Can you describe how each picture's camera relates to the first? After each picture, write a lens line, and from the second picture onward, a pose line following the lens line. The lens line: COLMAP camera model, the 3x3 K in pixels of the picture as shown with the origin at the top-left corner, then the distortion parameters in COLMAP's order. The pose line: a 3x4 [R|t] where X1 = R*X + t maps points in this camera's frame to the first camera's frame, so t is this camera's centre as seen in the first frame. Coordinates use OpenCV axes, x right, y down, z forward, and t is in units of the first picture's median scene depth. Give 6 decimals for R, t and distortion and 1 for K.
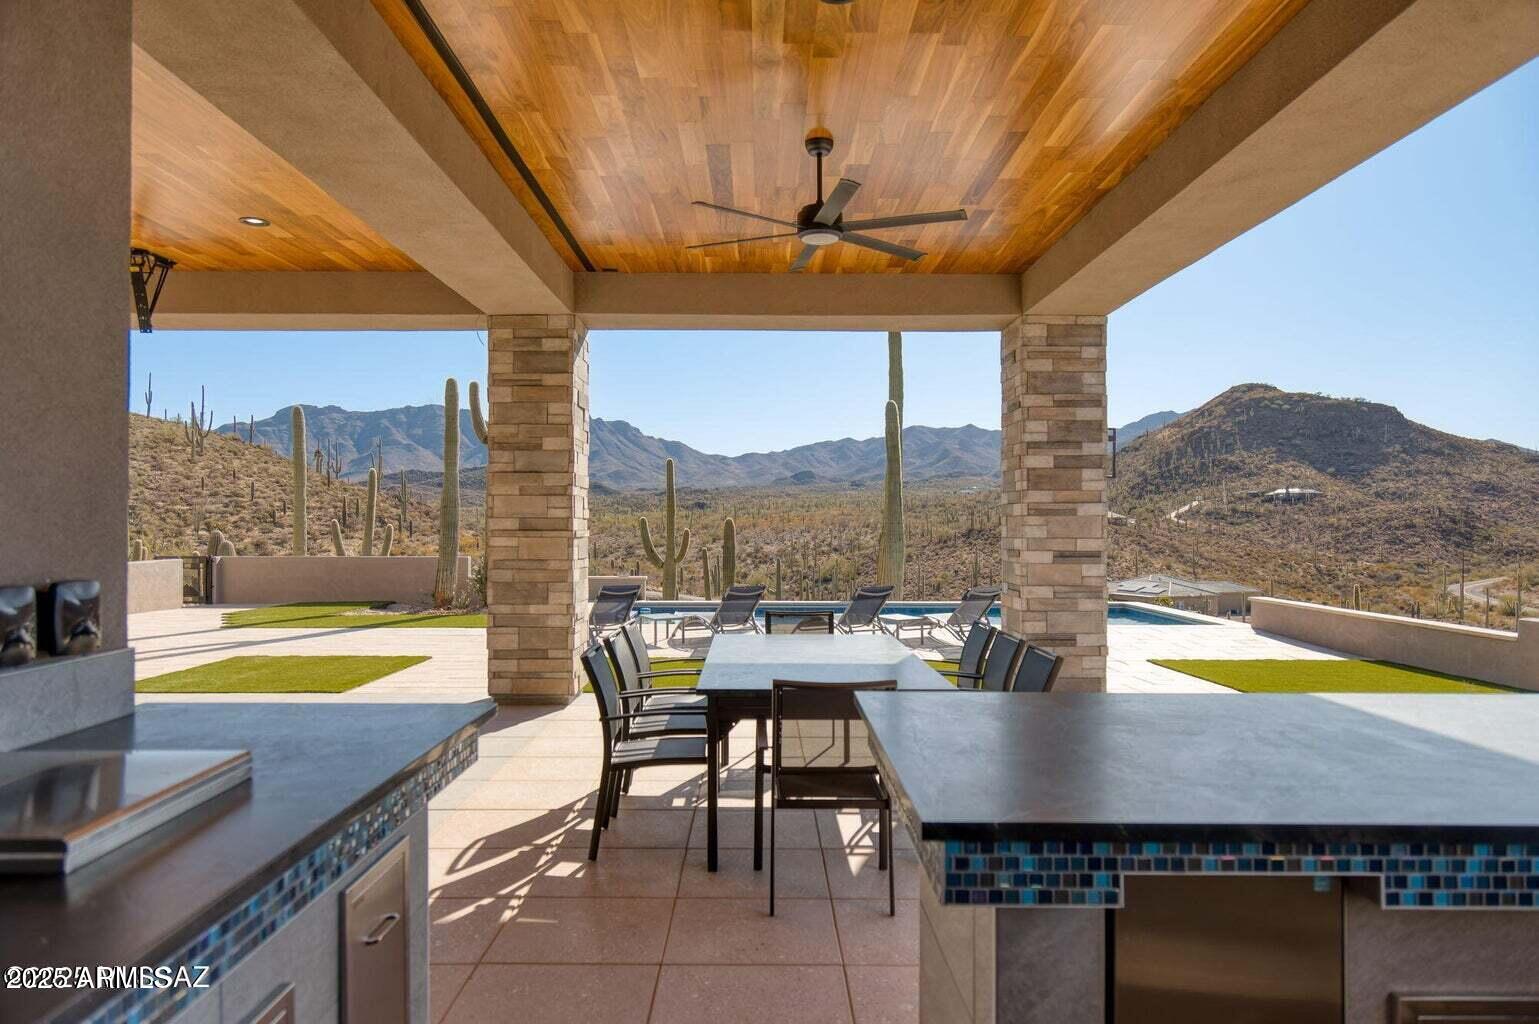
lens RADIAL K [[1022.2, 0, 773.2], [0, 1022.2, 522.8], [0, 0, 1]] dist [-0.002681, -0.001291]
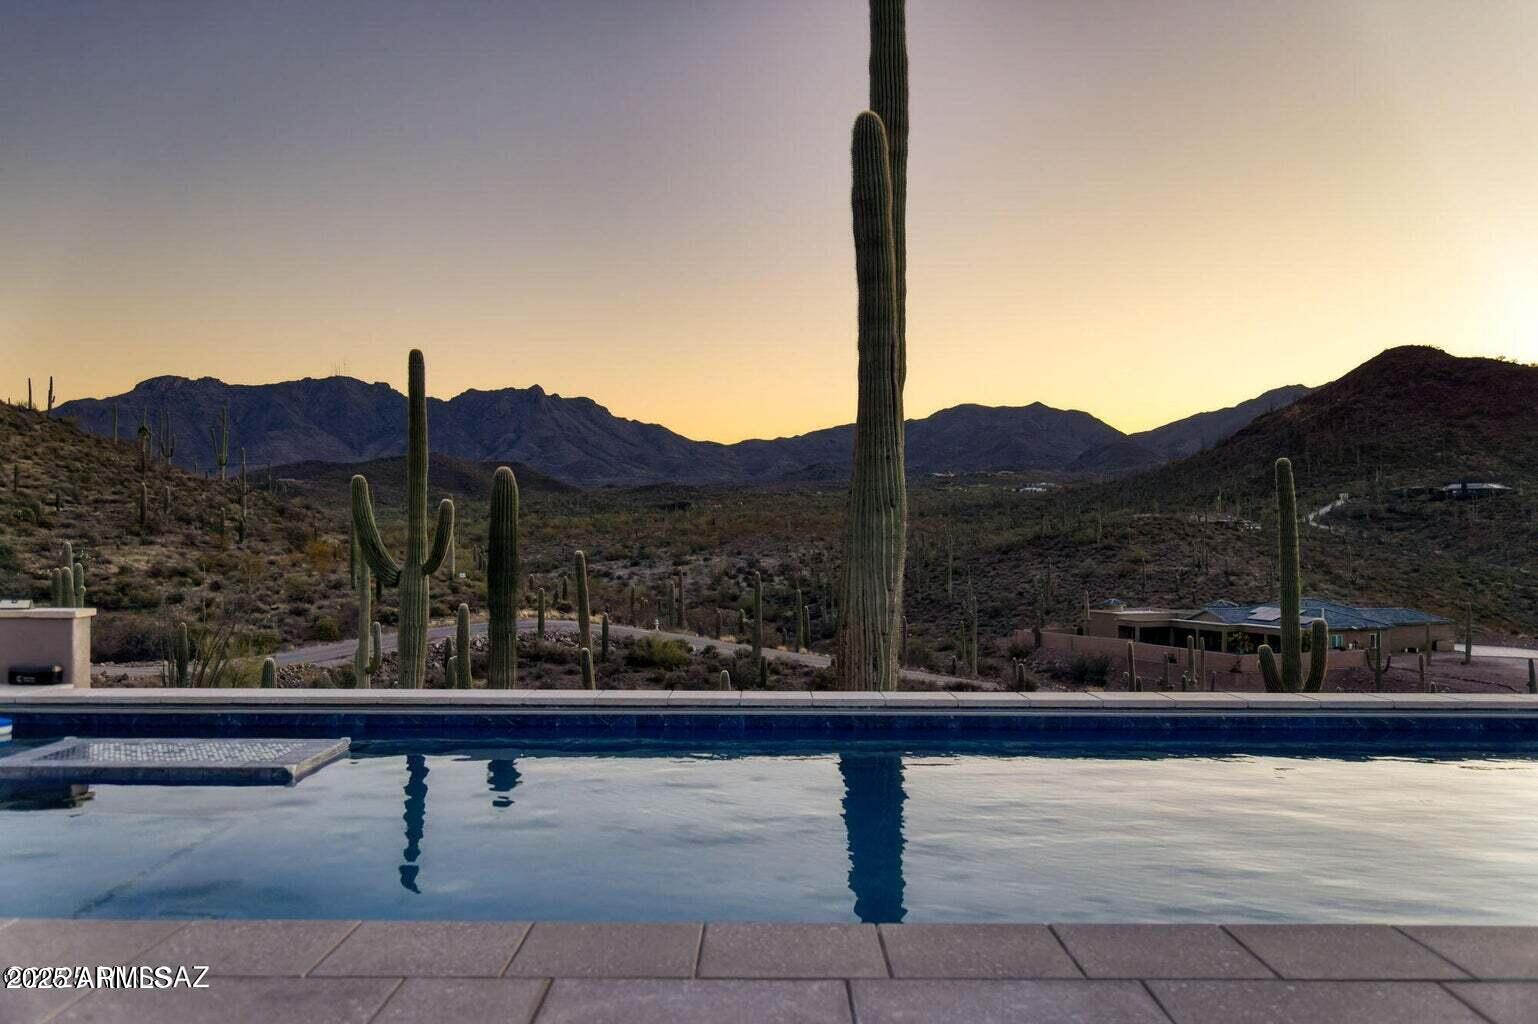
lens RADIAL K [[1324.5, 0, 762.4], [0, 1324.5, 523.3], [0, 0, 1]] dist [-0.014153, 0.040998]
pose [[0.999899, 0.000990, -0.014190, 0.105332], [-0.001054, 0.999989, -0.004511, 0.026265], [0.014185, 0.004525, 0.999889, 0.627630]]
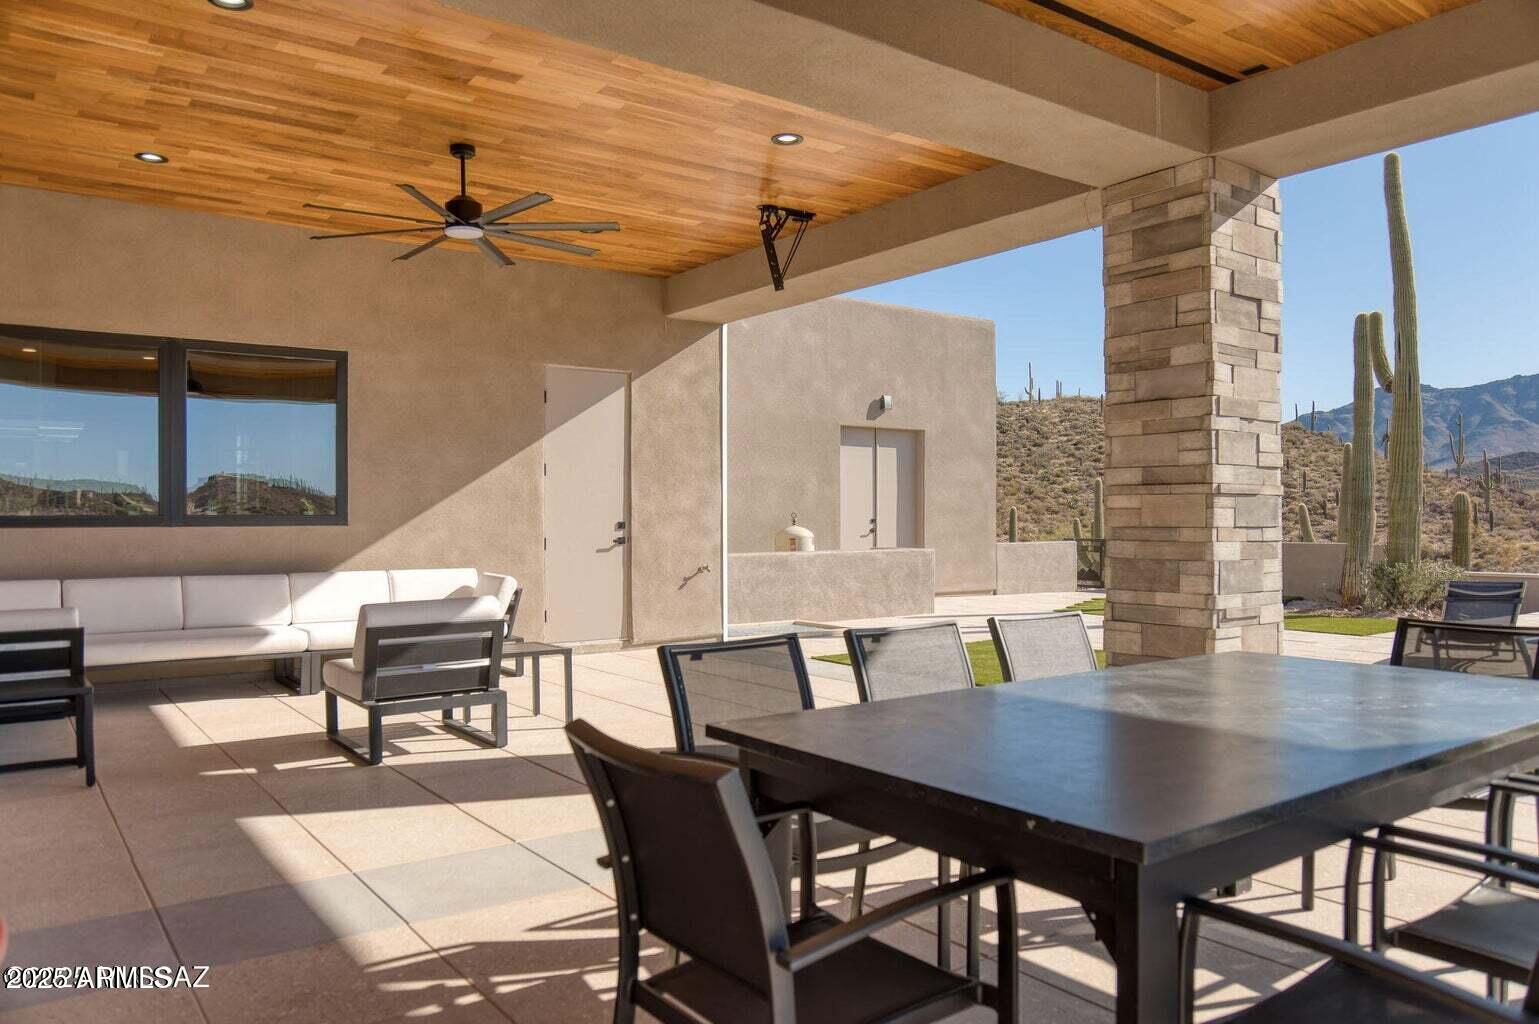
lens RADIAL K [[1084.3, 0, 771.1], [0, 1084.3, 518.3], [0, 0, 1]] dist [-0.029828, 0.009171]
pose [[0.578996, -0.002391, -0.815327, 0.093055], [0.003322, 0.999994, -0.000574, 0.013358], [0.815324, -0.002376, 0.579000, 0.164332]]
